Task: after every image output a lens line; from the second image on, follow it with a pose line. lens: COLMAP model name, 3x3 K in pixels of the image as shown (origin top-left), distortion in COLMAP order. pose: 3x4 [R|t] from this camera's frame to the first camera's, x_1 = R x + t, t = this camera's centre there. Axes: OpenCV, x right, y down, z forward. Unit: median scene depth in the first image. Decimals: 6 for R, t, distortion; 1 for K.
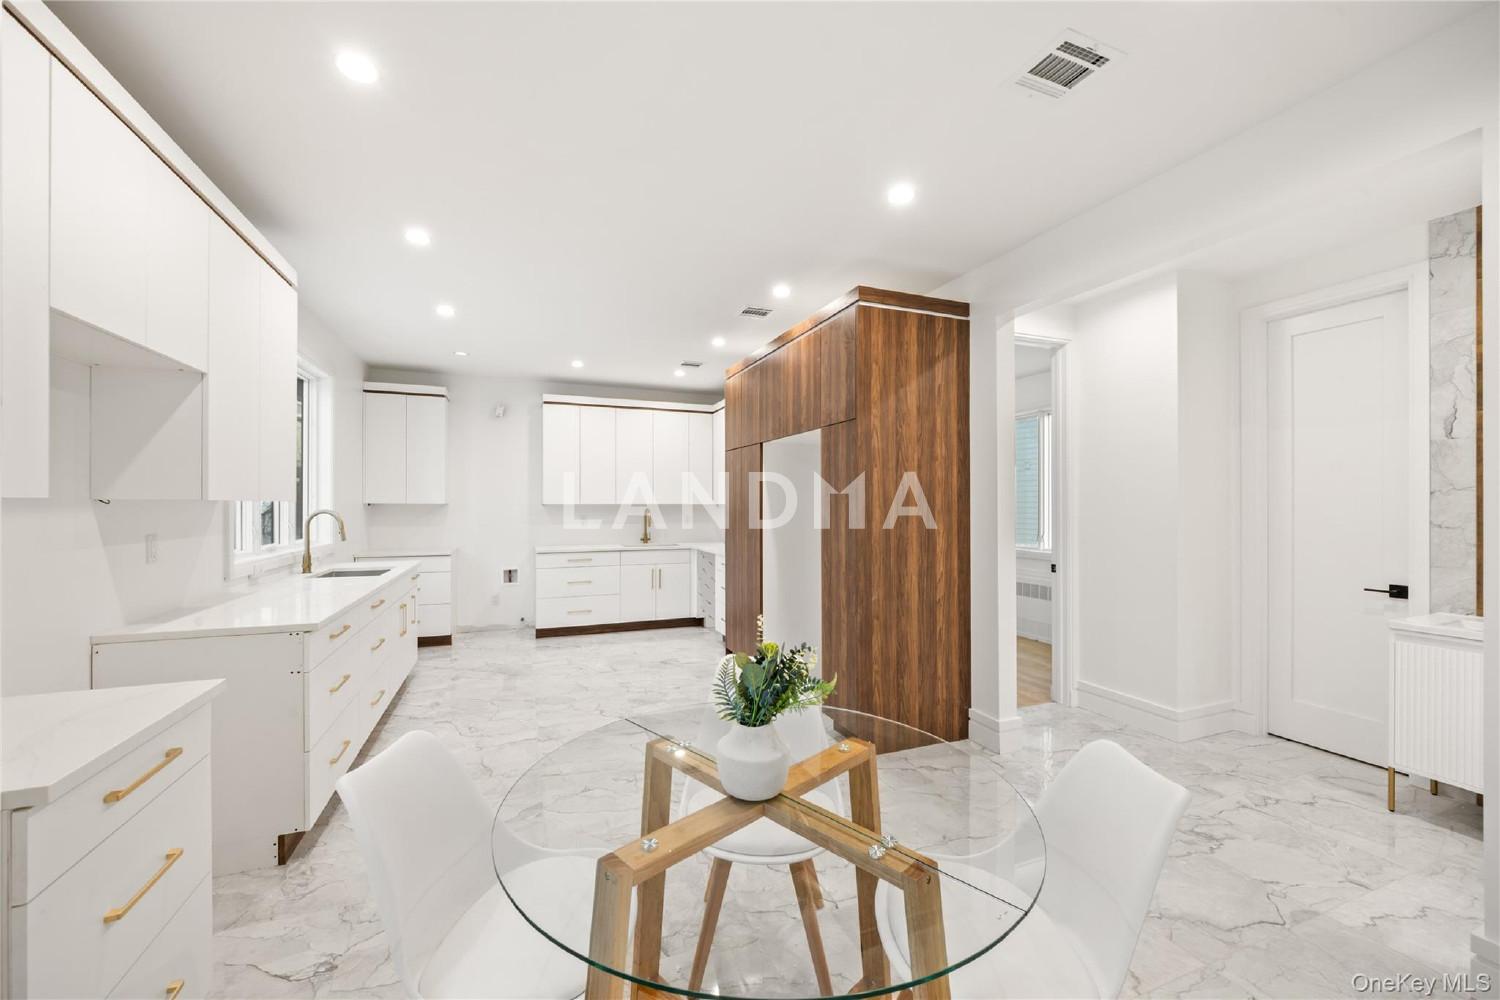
lens RADIAL K [[578.9, 0, 744.9], [0, 578.9, 500.2], [0, 0, 1]] dist [0.007364, -0.000204]
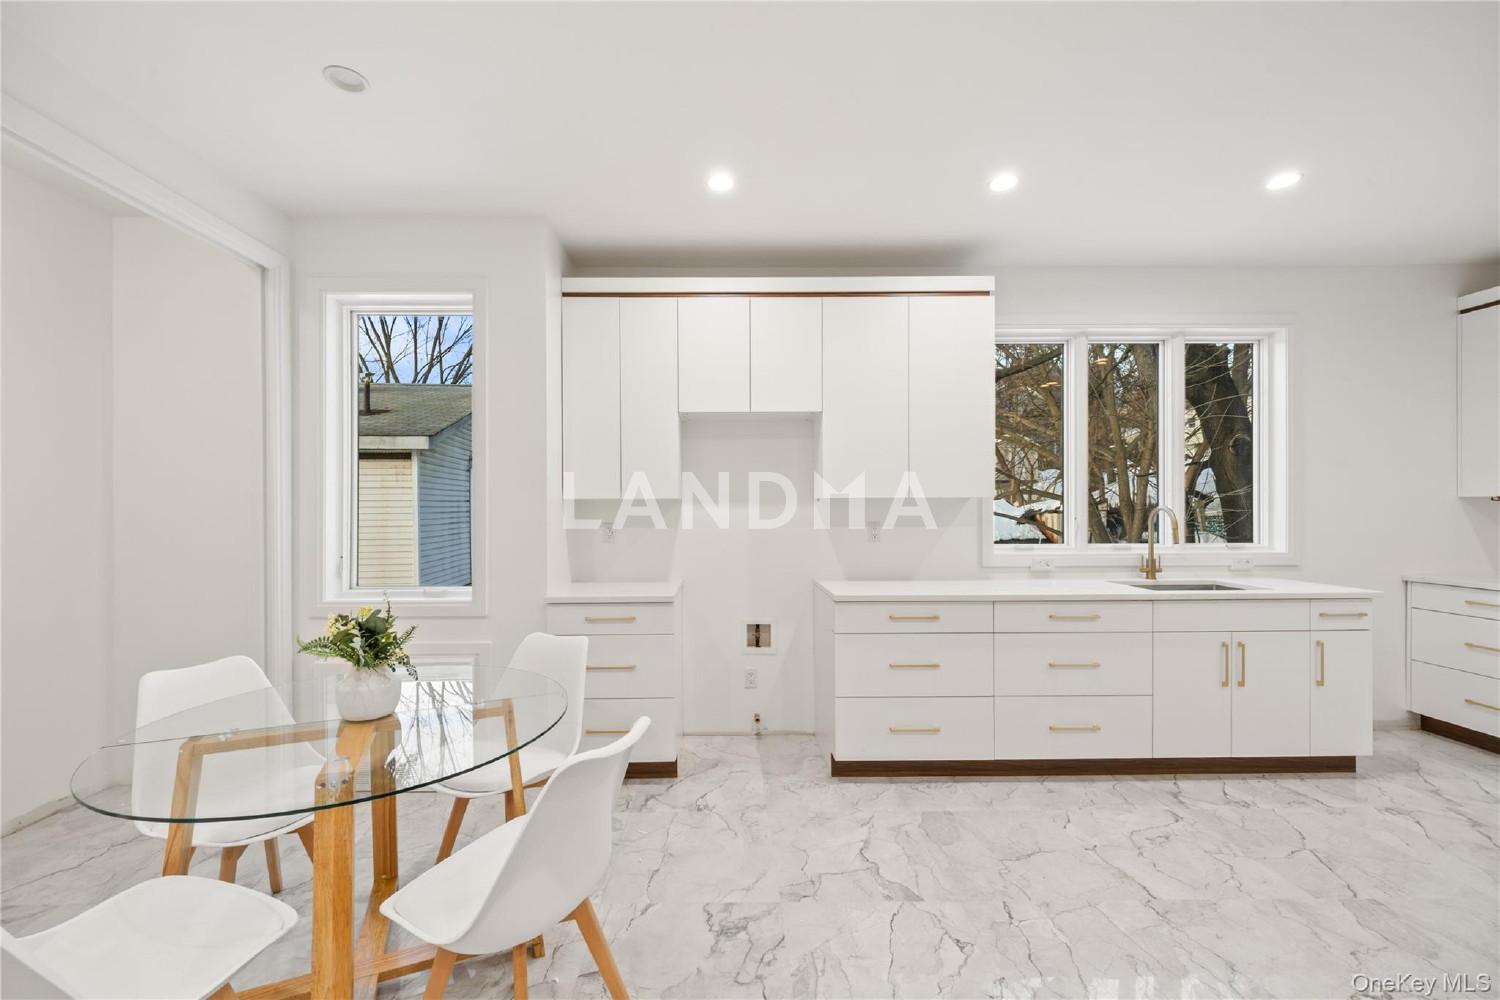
lens RADIAL K [[599.6, 0, 731.1], [0, 599.6, 509.5], [0, 0, 1]] dist [0.009396, -0.000163]
pose [[-0.357988, 0.000002, -0.933726, 0.280831], [0.012822, 0.999906, -0.004914, 0.016068], [0.933638, -0.013732, -0.357955, 0.656760]]
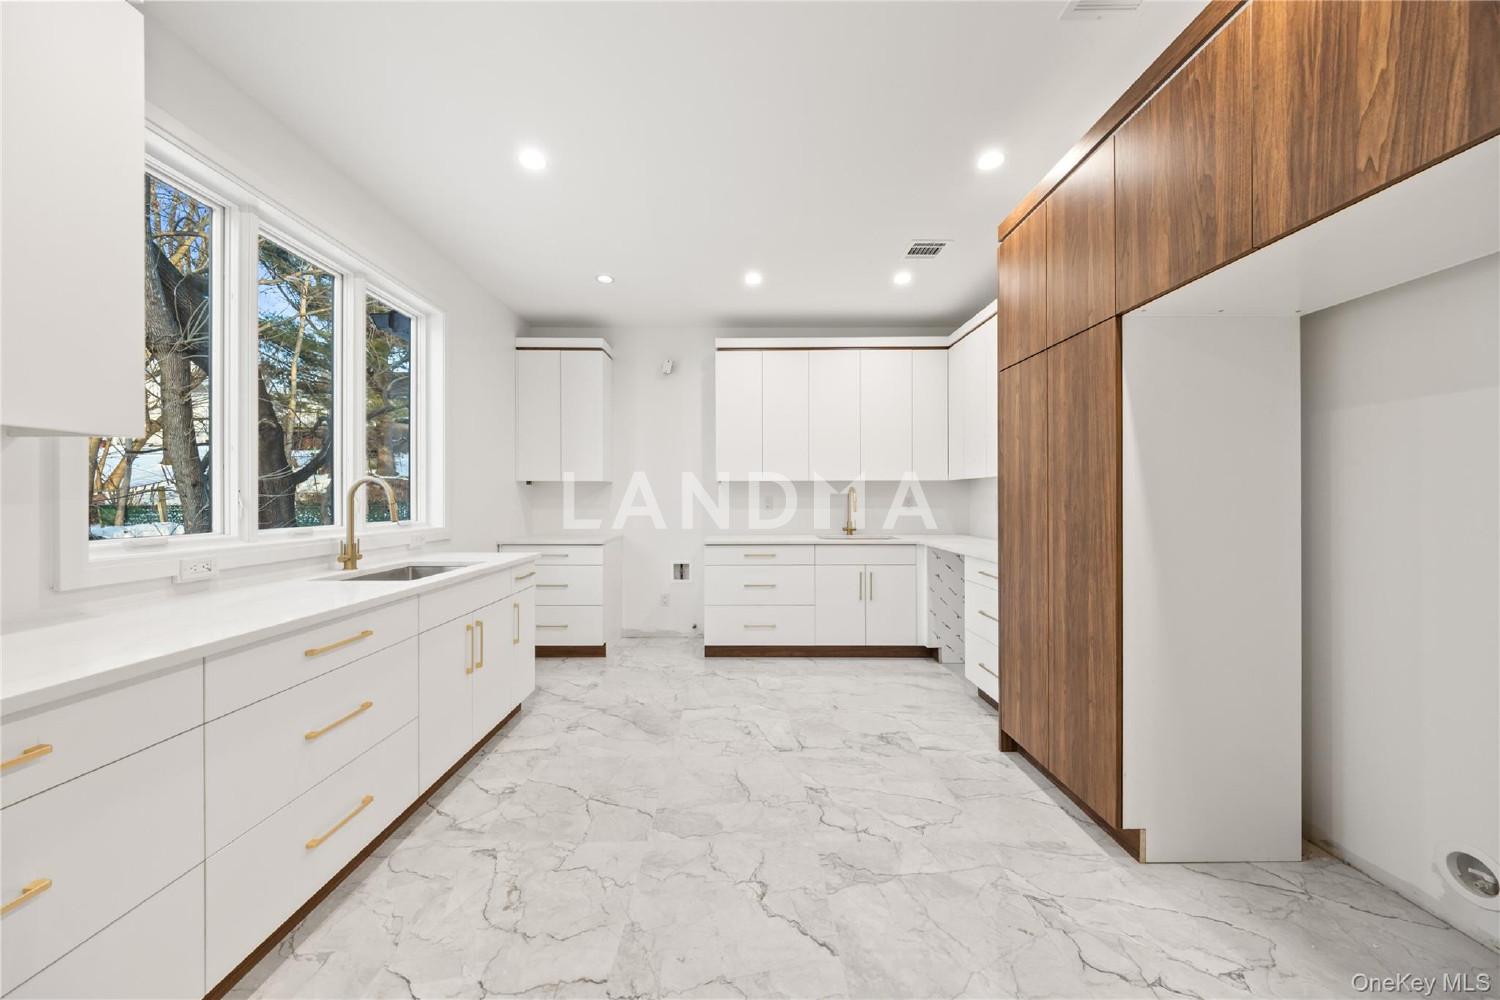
lens RADIAL K [[510.1, 0, 737.9], [0, 510.1, 499.9], [0, 0, 1]] dist [0.000081, 0.000000]
pose [[0.928267, -0.002584, -0.371906, -0.099348], [0.006385, 0.999939, 0.008990, 0.037491], [0.371860, -0.010719, 0.928227, 0.547087]]
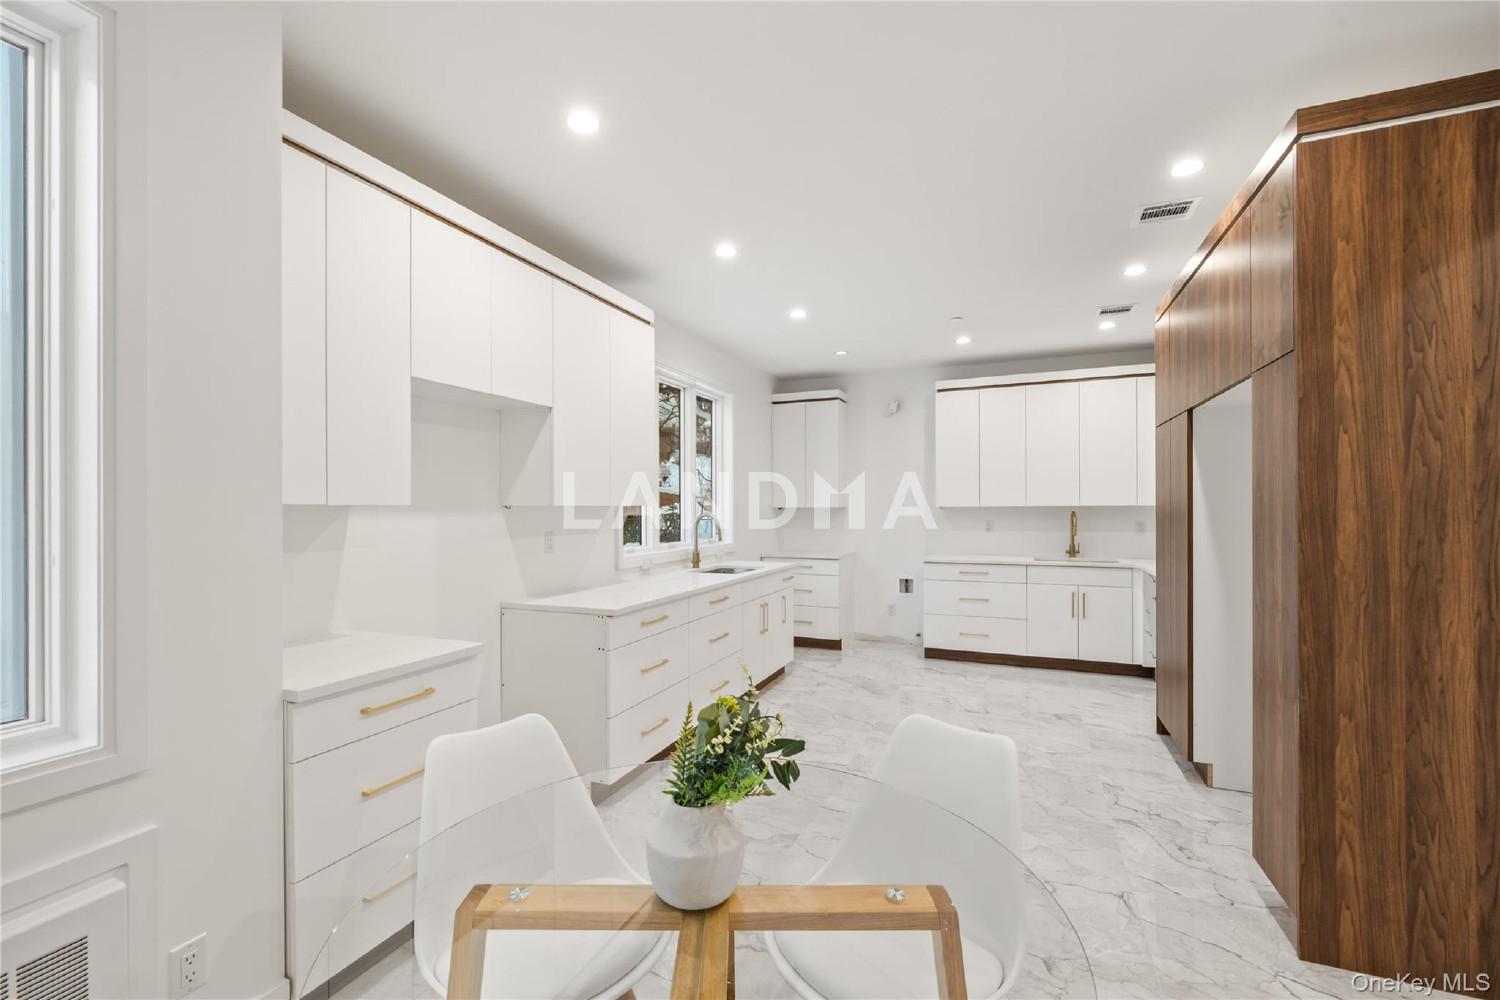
lens RADIAL K [[645.7, 0, 744.4], [0, 645.7, 507.0], [0, 0, 1]] dist [0.025919, -0.015295]
pose [[0.714143, -0.006462, -0.699970, 0.190006], [0.010846, 0.999939, 0.001835, 0.002659], [0.699915, -0.008902, 0.714170, 0.134849]]
